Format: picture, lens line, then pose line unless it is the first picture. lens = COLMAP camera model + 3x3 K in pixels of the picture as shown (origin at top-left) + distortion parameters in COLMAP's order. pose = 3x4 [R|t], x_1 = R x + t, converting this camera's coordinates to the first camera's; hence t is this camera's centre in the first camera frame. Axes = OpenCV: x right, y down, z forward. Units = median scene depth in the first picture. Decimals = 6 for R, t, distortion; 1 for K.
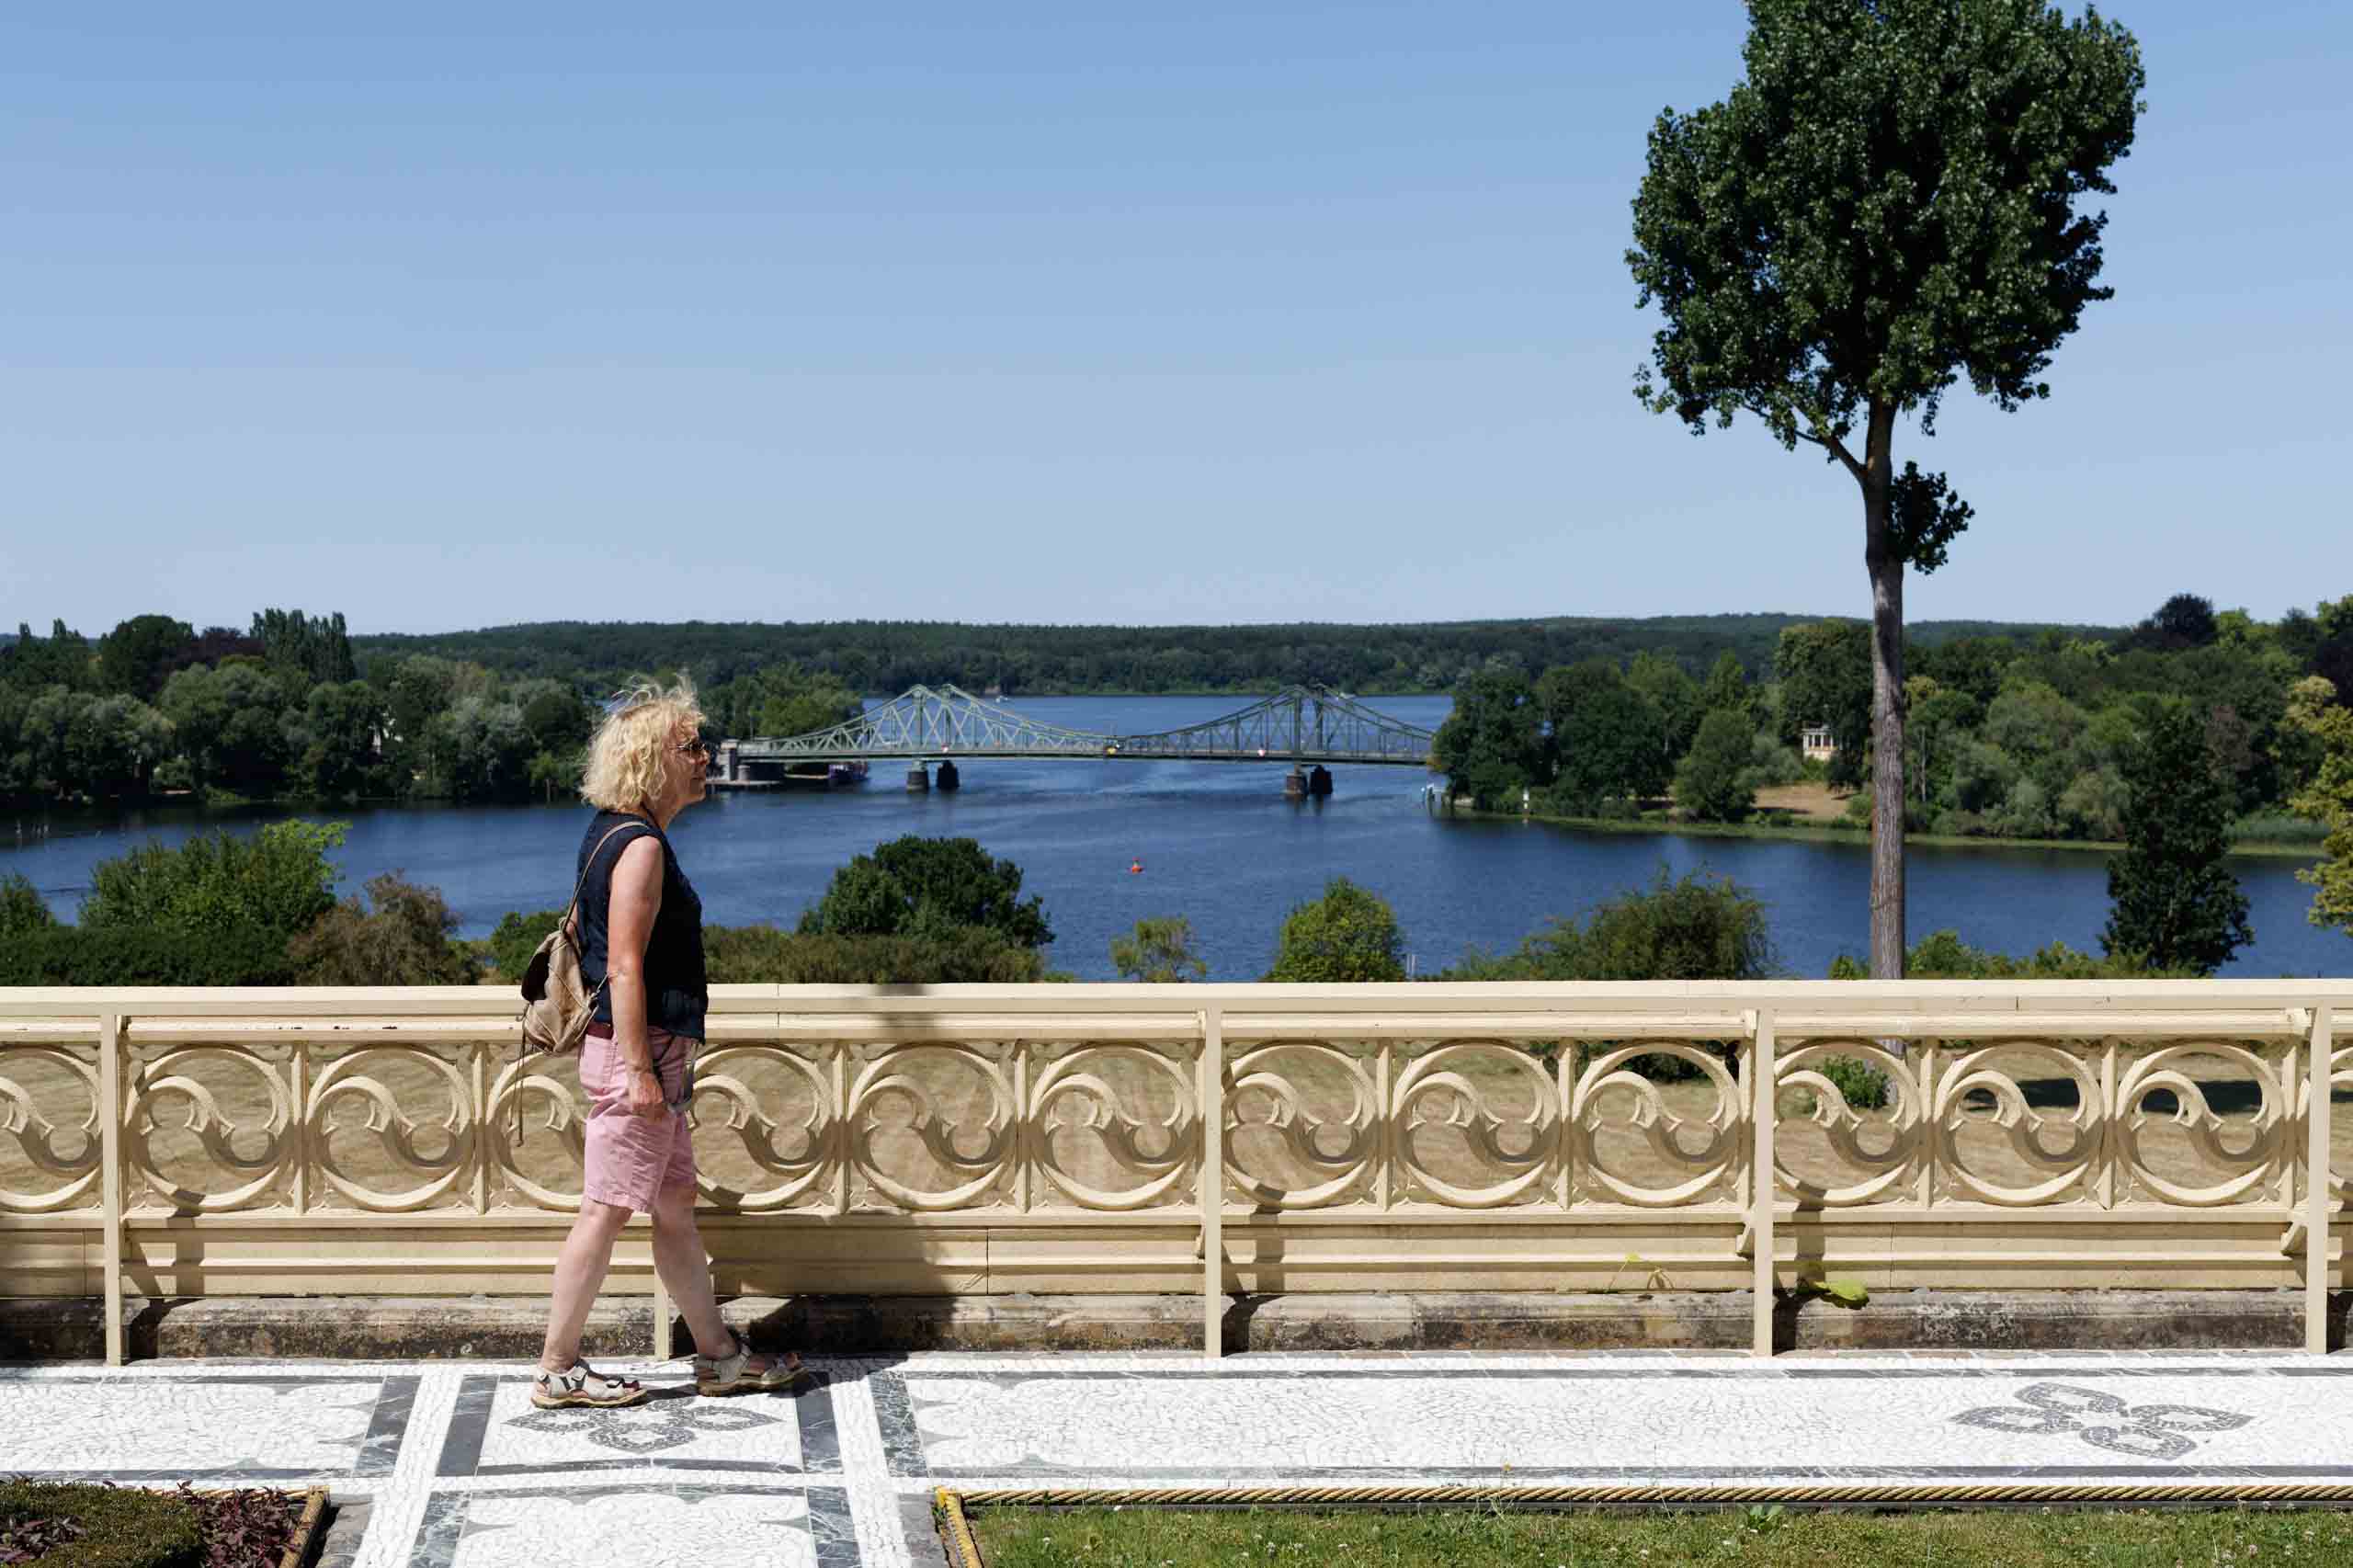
lens RADIAL K [[3339.8, 0, 1173.9], [0, 3339.8, 784.0], [0, 0, 1]] dist [0.026494, 0.000000]
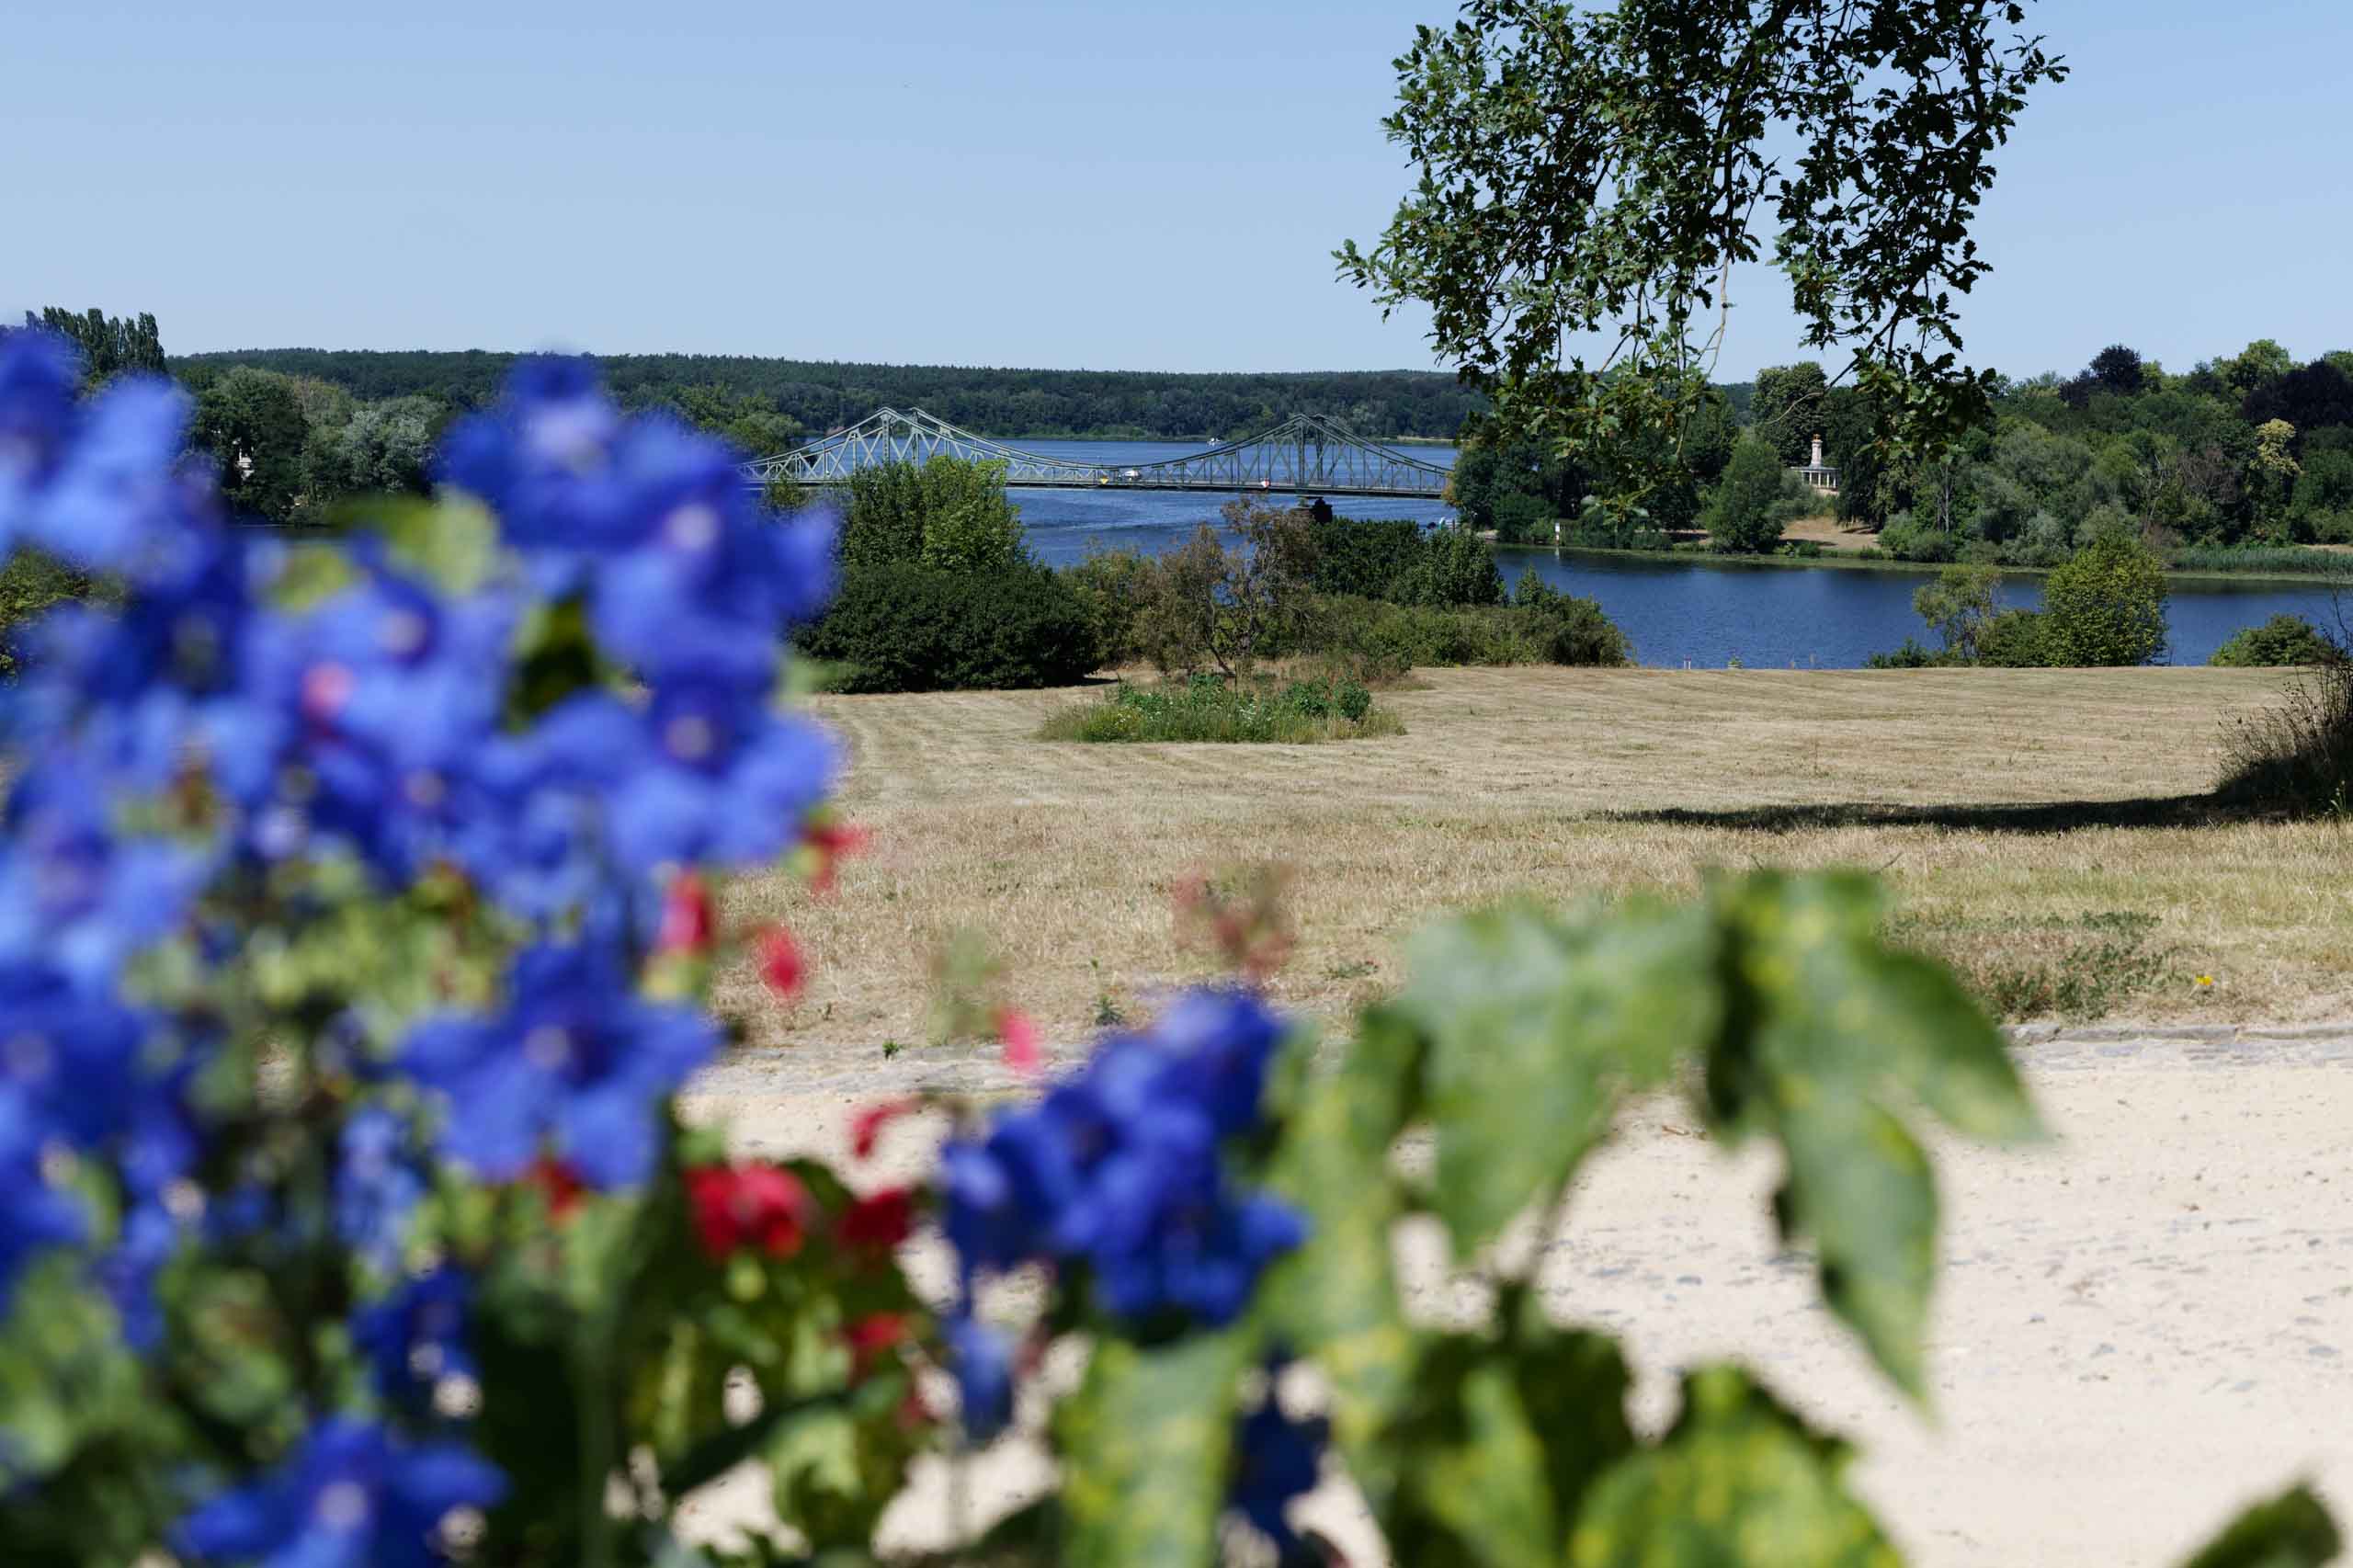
lens RADIAL K [[3339.8, 0, 1175.5], [0, 3339.8, 782.2], [0, 0, 1]] dist [0.026494, 0.000000]
pose [[0.931899, -0.011766, 0.362527, -0.366410], [-0.000297, 0.999449, 0.033203, 0.046876], [-0.362717, -0.031050, 0.931382, 0.111030]]
